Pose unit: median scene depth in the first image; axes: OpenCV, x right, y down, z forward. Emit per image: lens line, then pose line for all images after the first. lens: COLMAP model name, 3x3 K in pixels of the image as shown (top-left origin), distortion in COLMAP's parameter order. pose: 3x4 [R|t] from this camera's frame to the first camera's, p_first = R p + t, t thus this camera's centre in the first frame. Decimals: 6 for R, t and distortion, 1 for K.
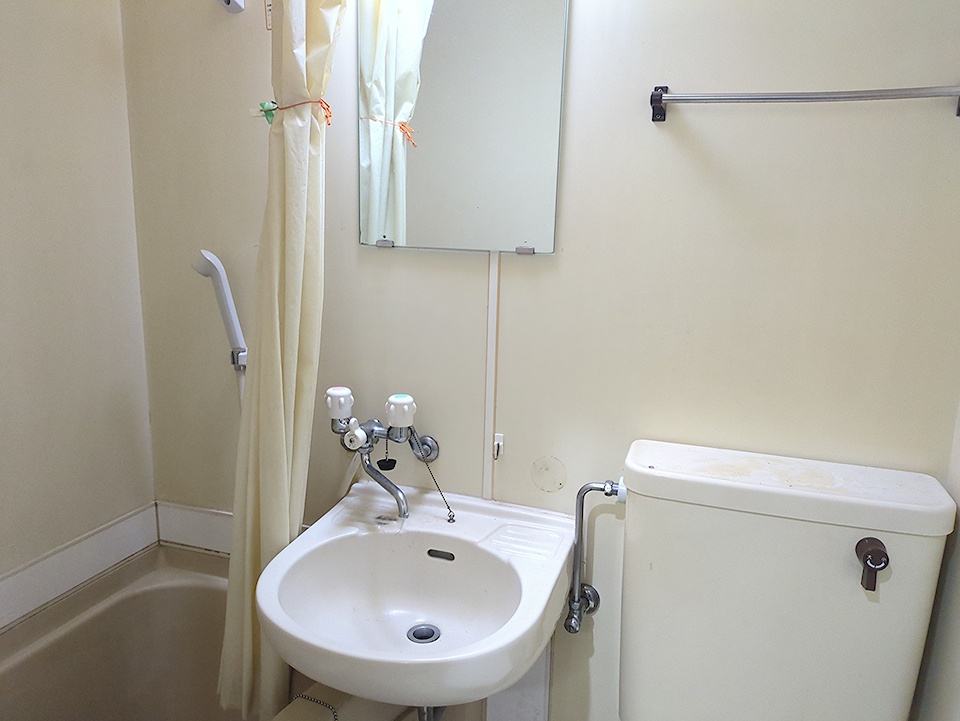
lens RADIAL K [[728.0, 0, 481.0], [0, 728.0, 362.5], [0, 0, 1]] dist [0.022380, -0.002446]
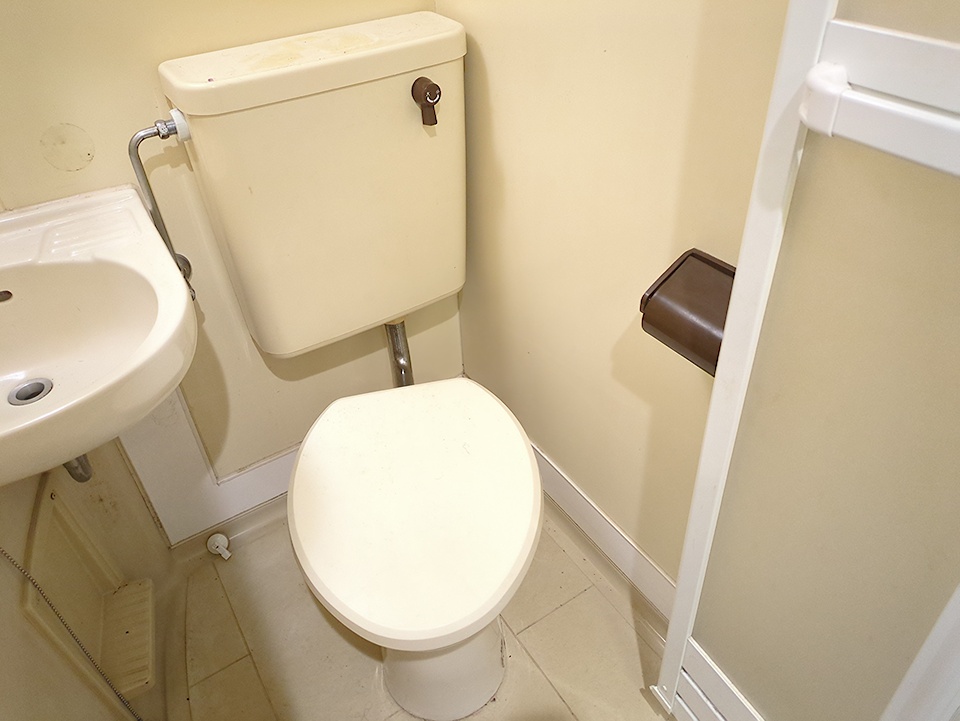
lens RADIAL K [[728.0, 0, 481.0], [0, 728.0, 362.5], [0, 0, 1]] dist [0.022380, -0.002446]
pose [[0.624441, -0.526800, 0.576677, -0.214363], [0.225672, 0.828510, 0.512487, 0.041118], [-0.747760, -0.189878, 0.636240, 0.120353]]
